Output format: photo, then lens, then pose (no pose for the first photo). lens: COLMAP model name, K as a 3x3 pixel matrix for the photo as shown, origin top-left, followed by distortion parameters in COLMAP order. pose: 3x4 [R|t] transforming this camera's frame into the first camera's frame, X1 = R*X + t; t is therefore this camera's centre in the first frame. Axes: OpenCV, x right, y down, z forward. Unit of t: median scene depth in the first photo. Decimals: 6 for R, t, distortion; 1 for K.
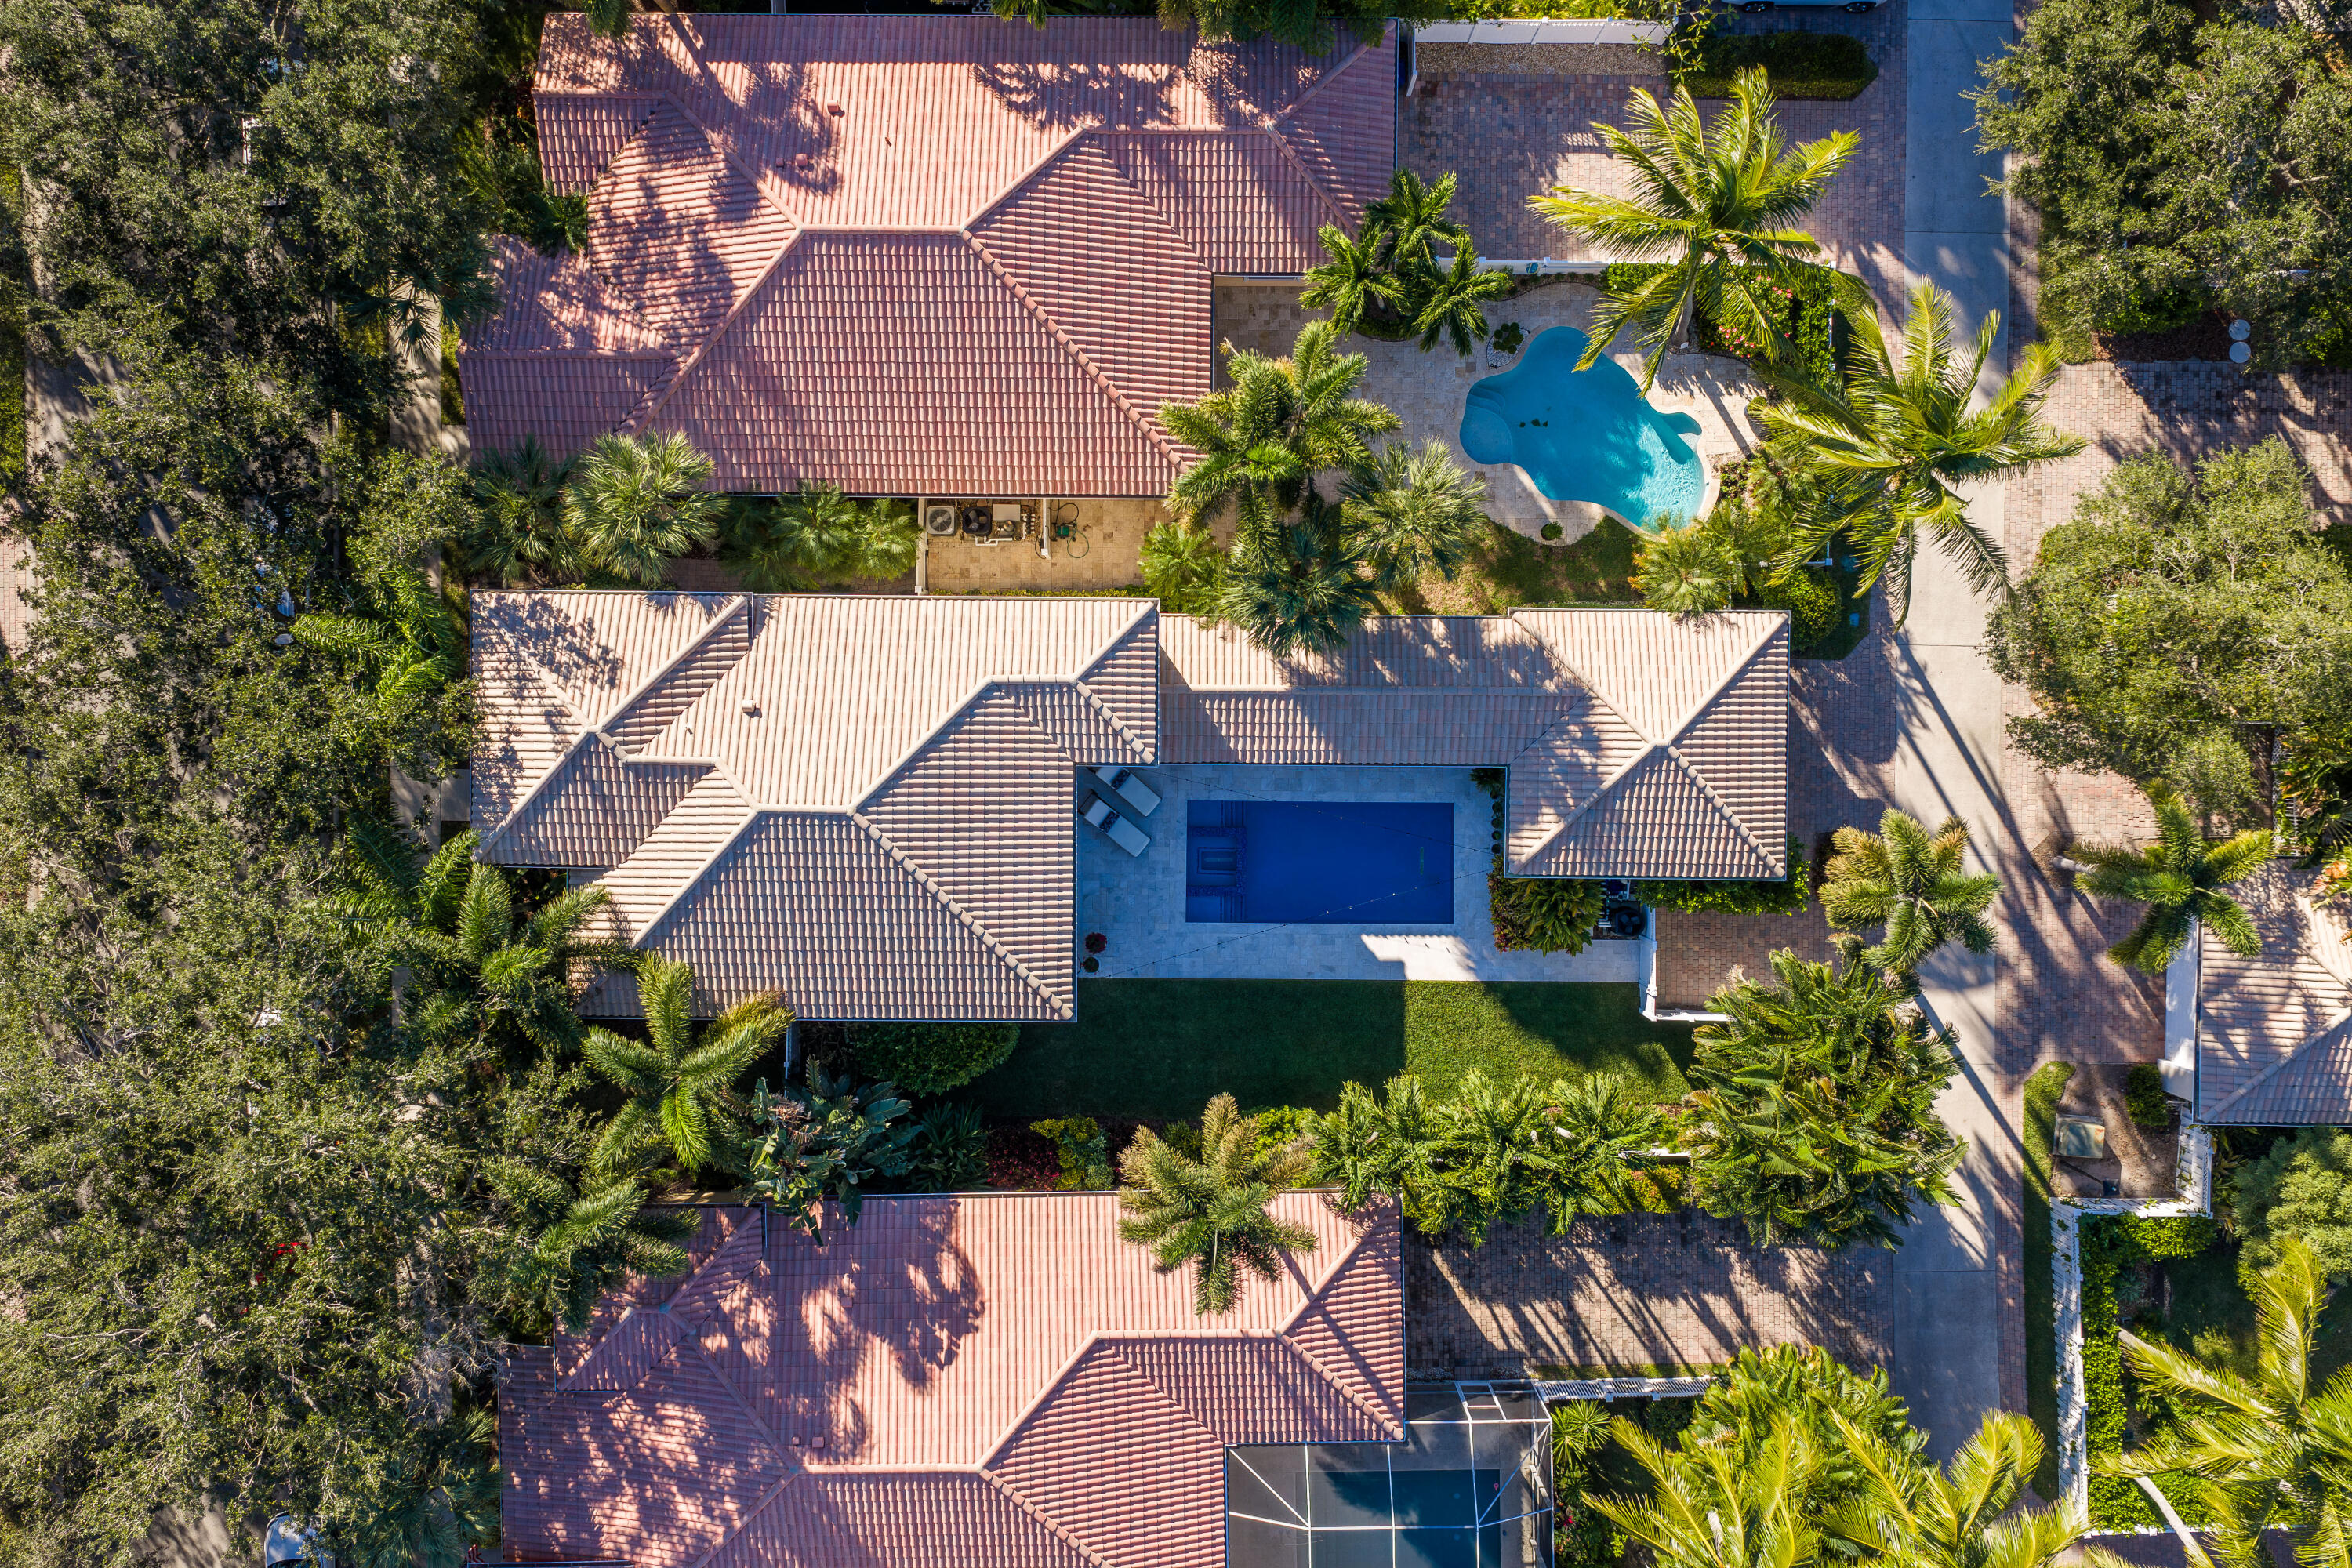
lens RADIAL K [[1947.2, 0, 1173.9], [0, 1947.2, 756.2], [0, 0, 1]] dist [-0.001362, -0.007228]
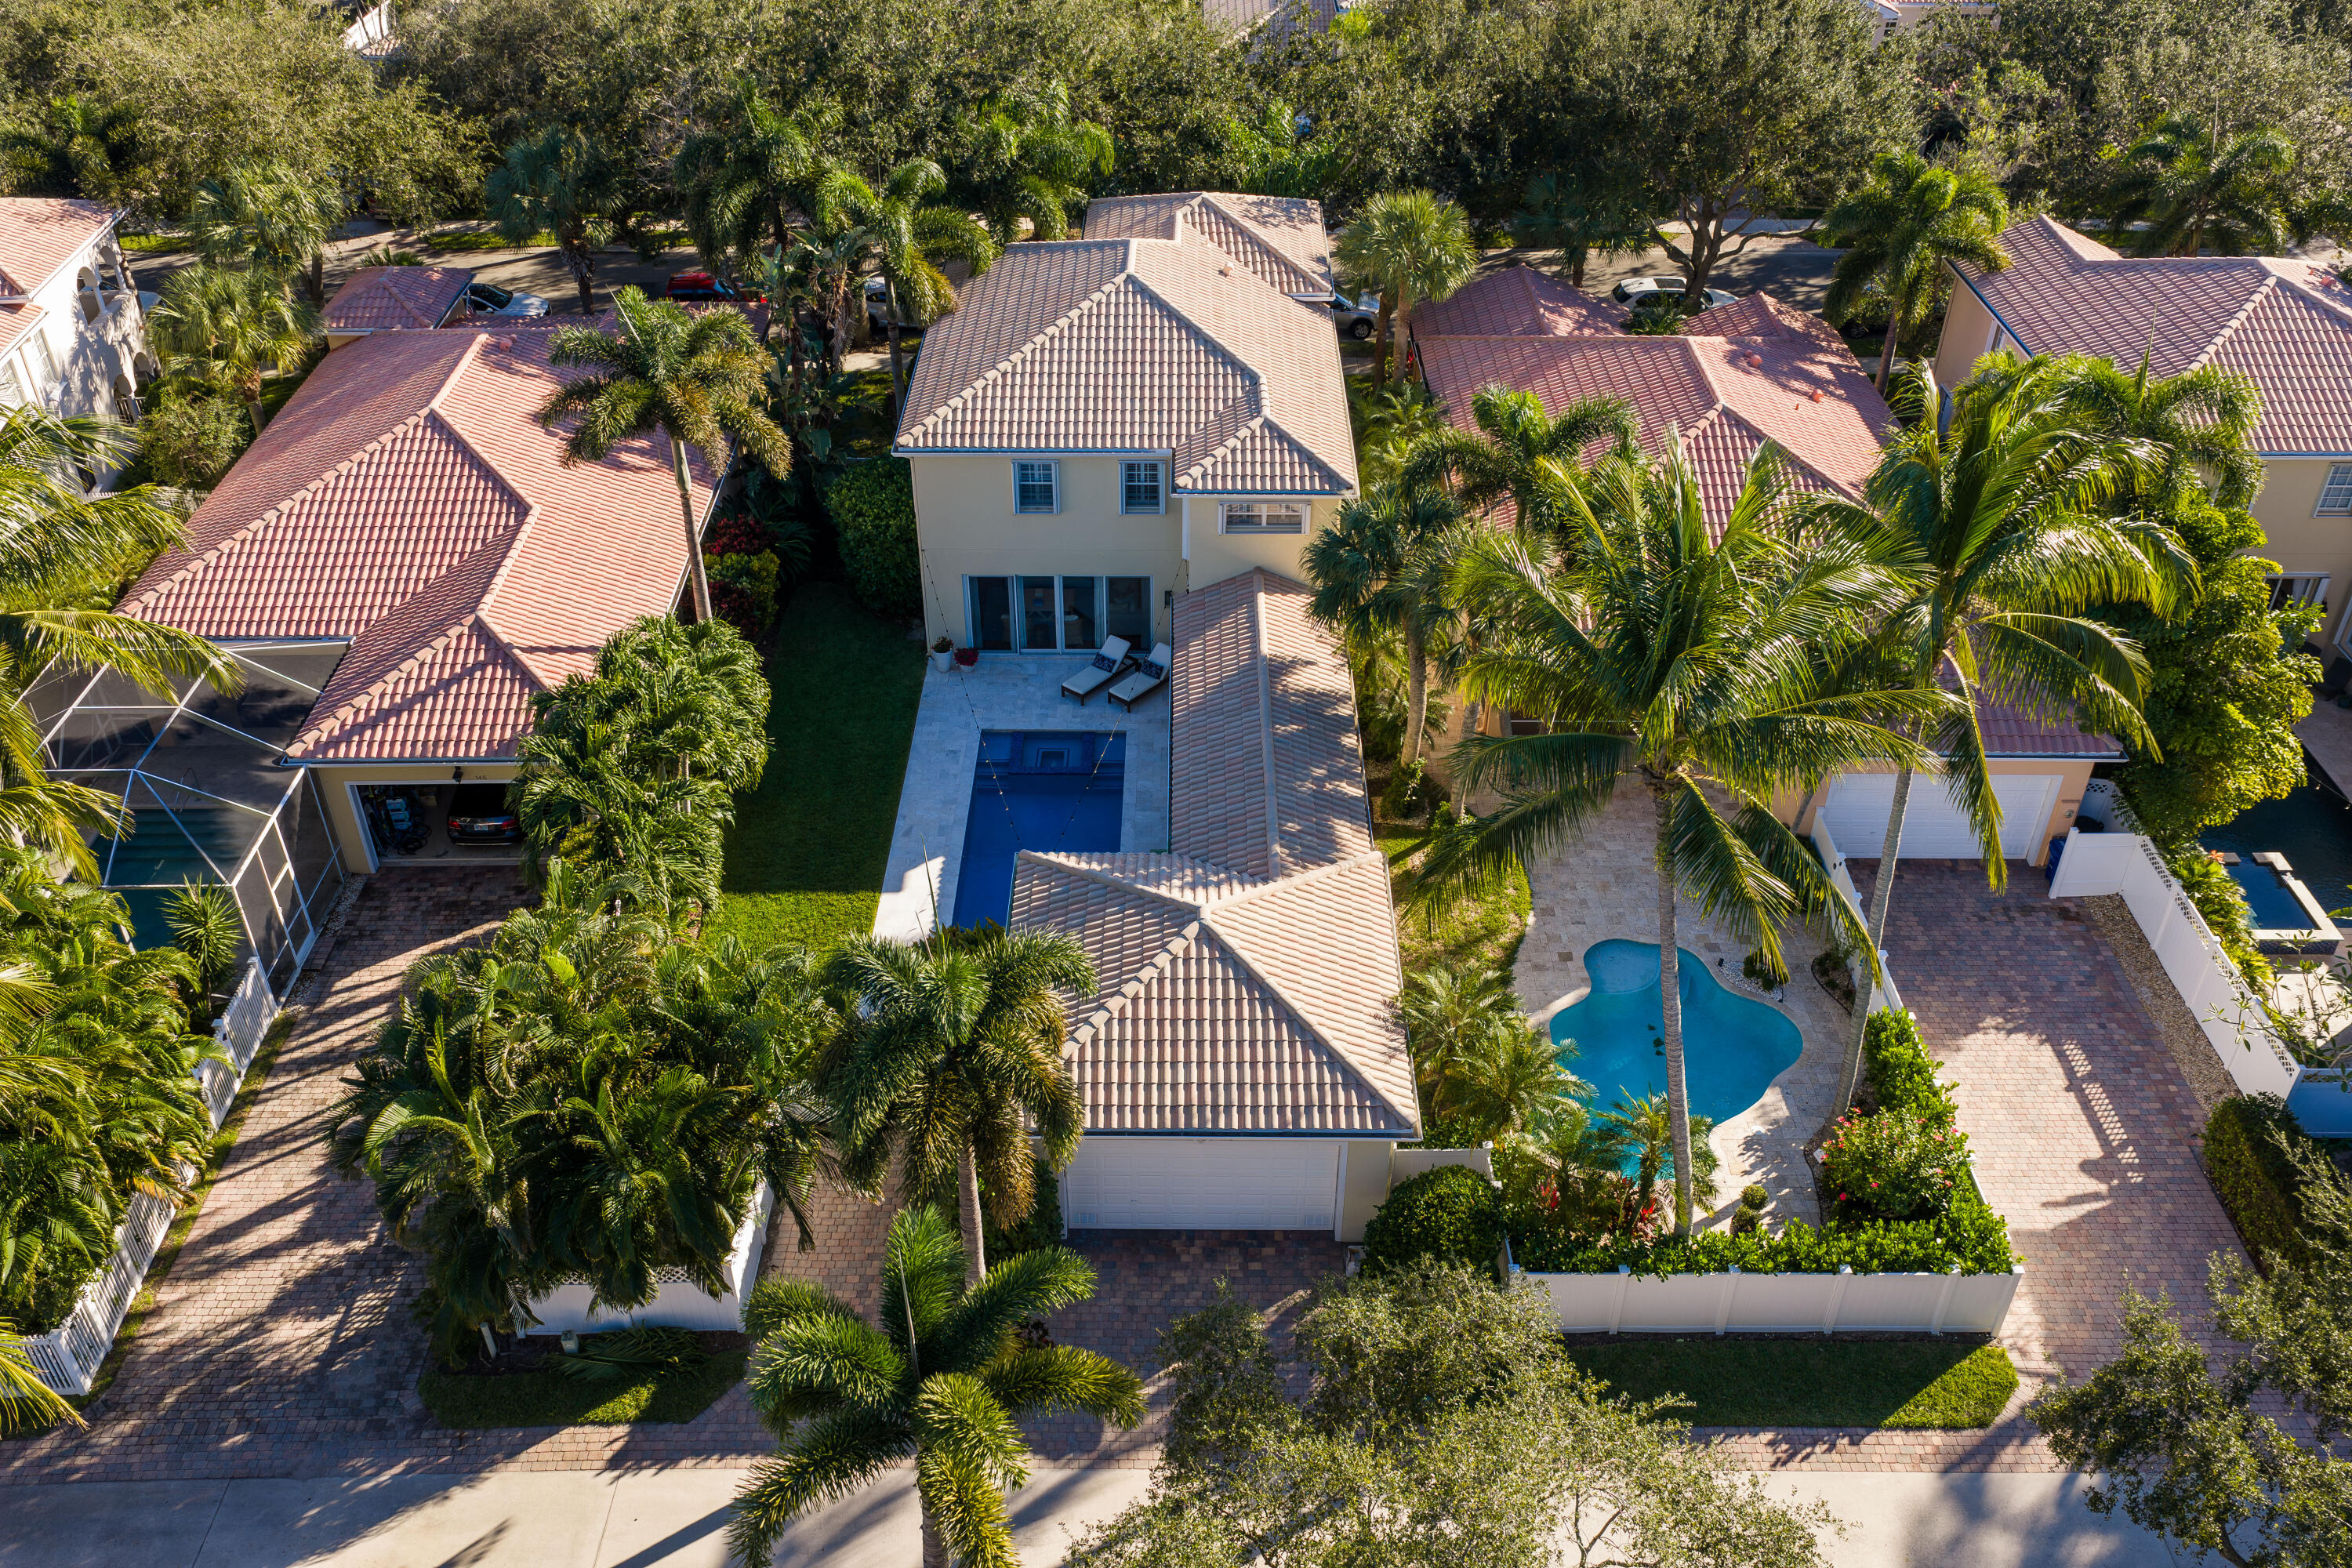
lens RADIAL K [[1947.2, 0, 1173.9], [0, 1947.2, 756.2], [0, 0, 1]] dist [-0.001362, -0.007228]
pose [[0.001880, 0.586069, -0.810259, 0.694474], [-0.999747, -0.017071, -0.014667, 0.013060], [-0.022427, 0.810082, 0.585888, 0.514777]]
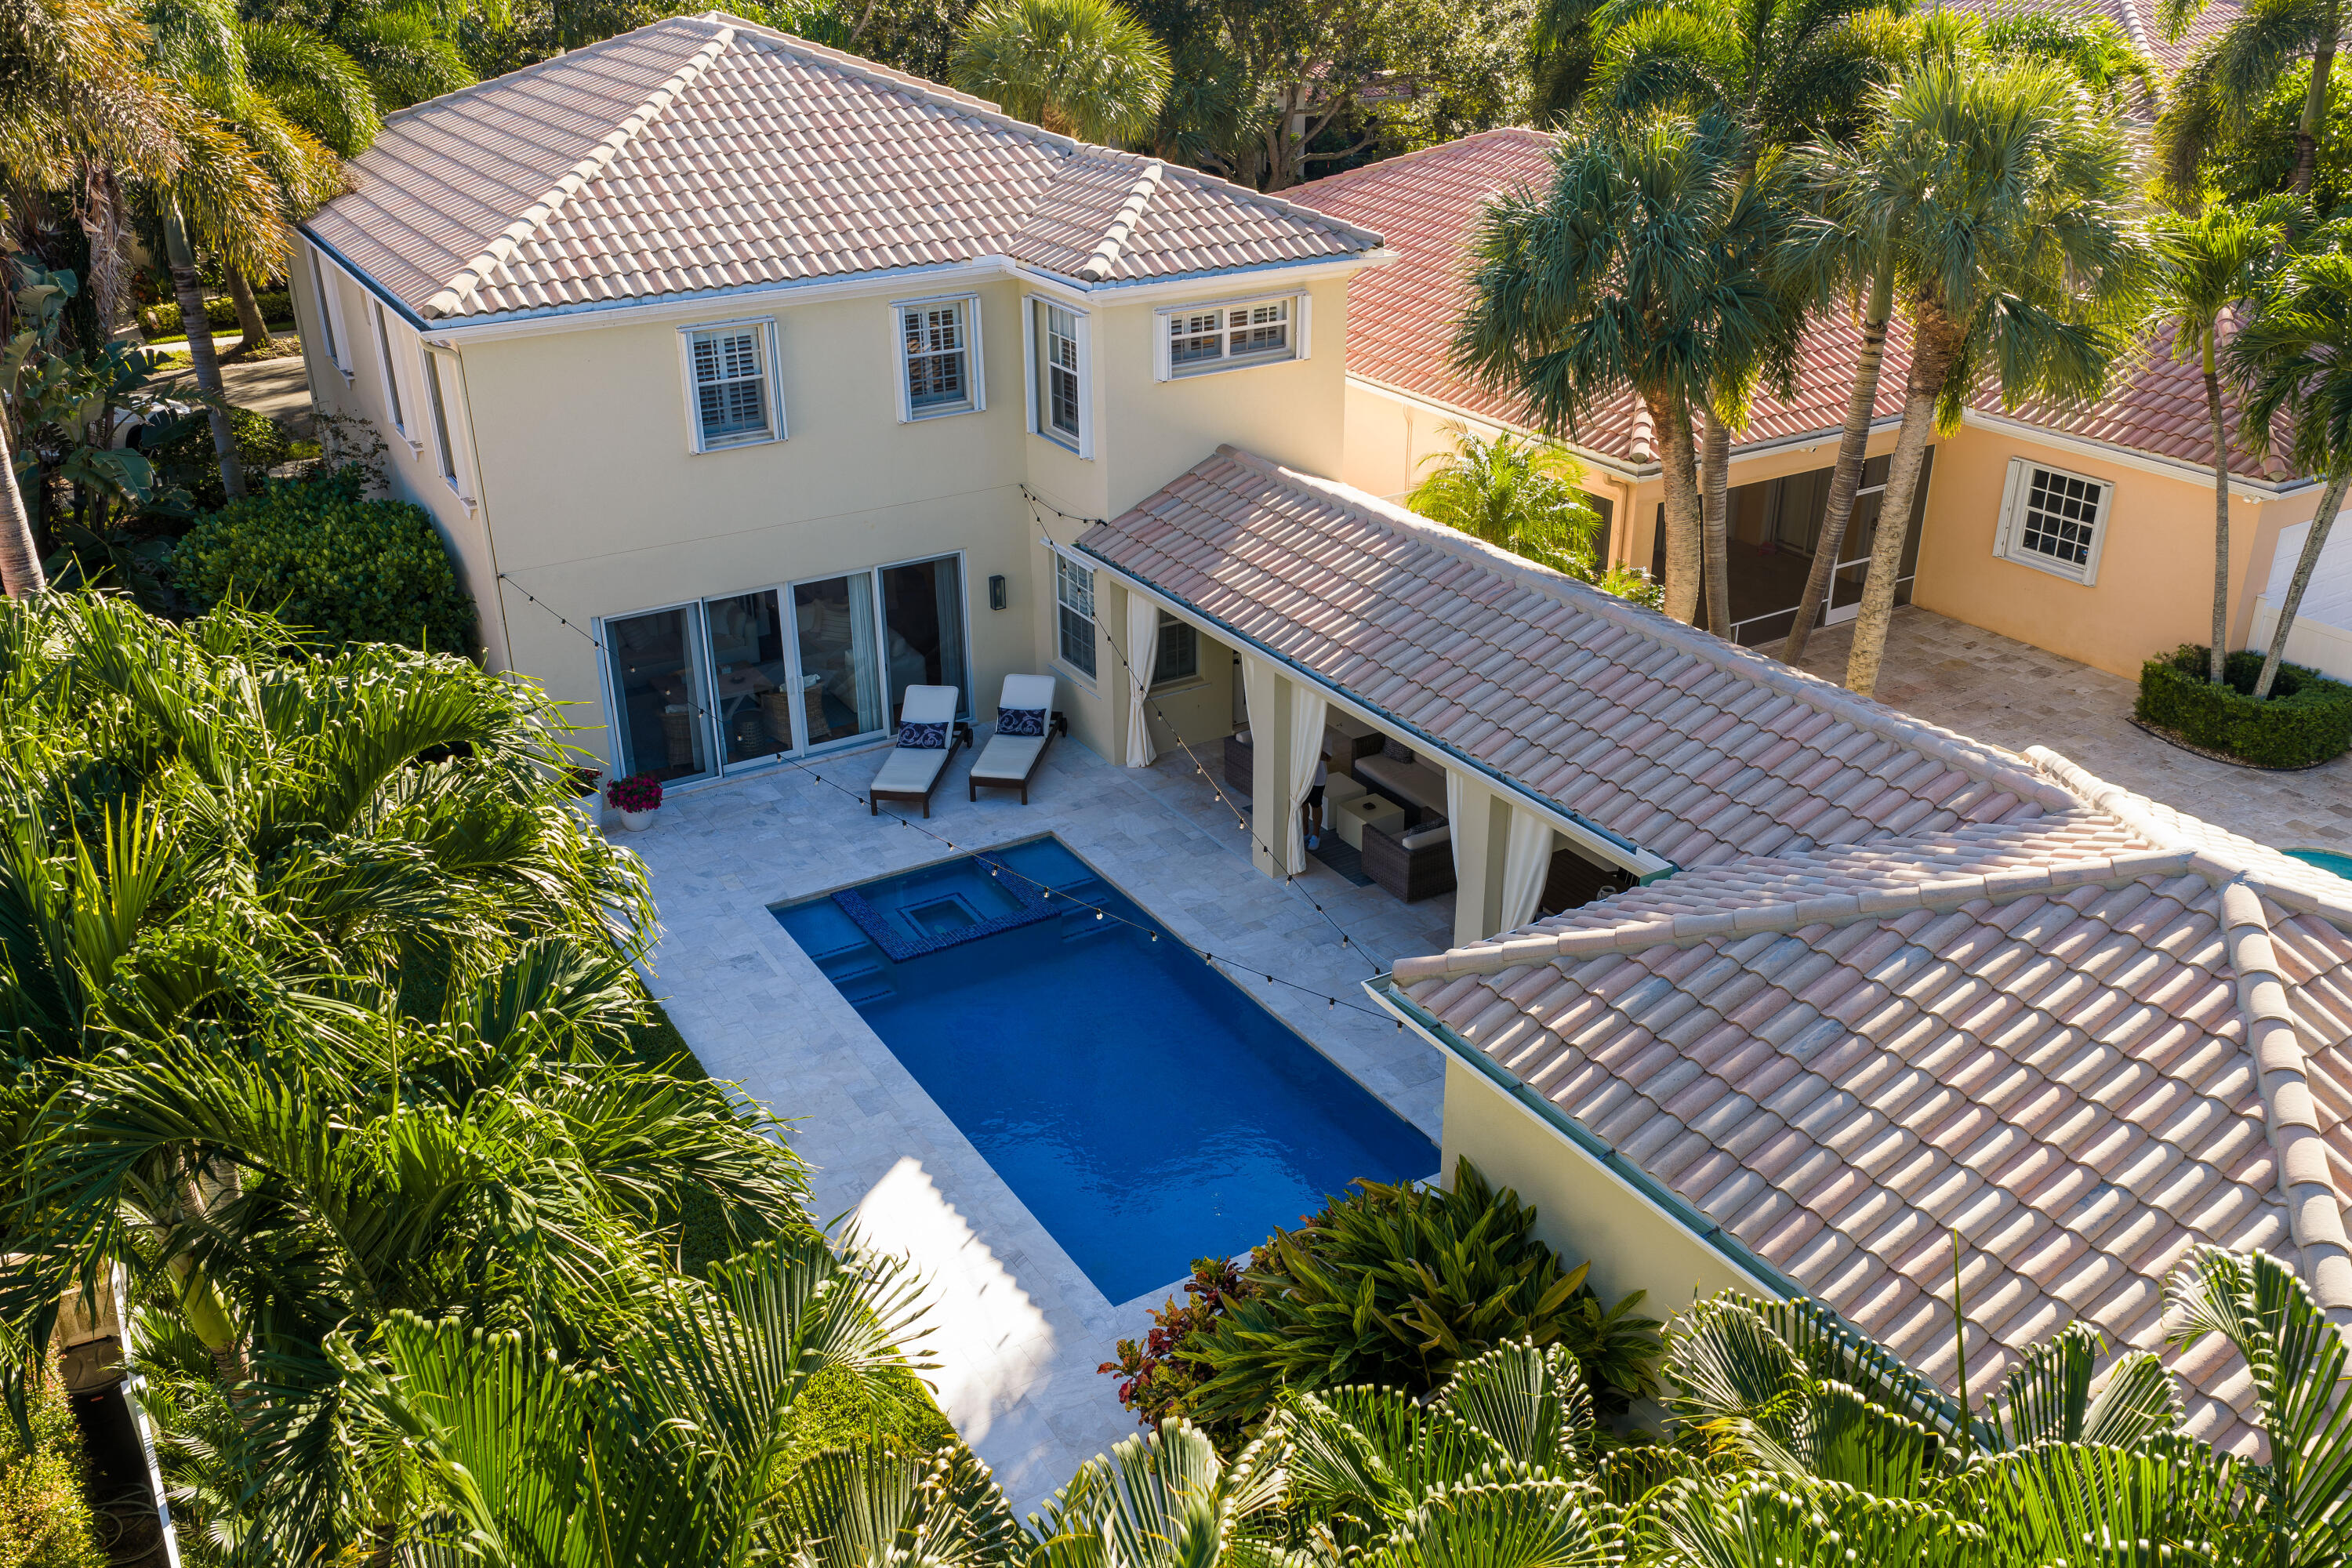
lens RADIAL K [[1947.2, 0, 1173.9], [0, 1947.2, 756.2], [0, 0, 1]] dist [-0.001362, -0.007228]
pose [[0.524929, 0.360163, -0.771189, 0.332310], [-0.850994, 0.204963, -0.483528, 0.190544], [-0.016083, 0.910095, 0.414087, 0.812635]]
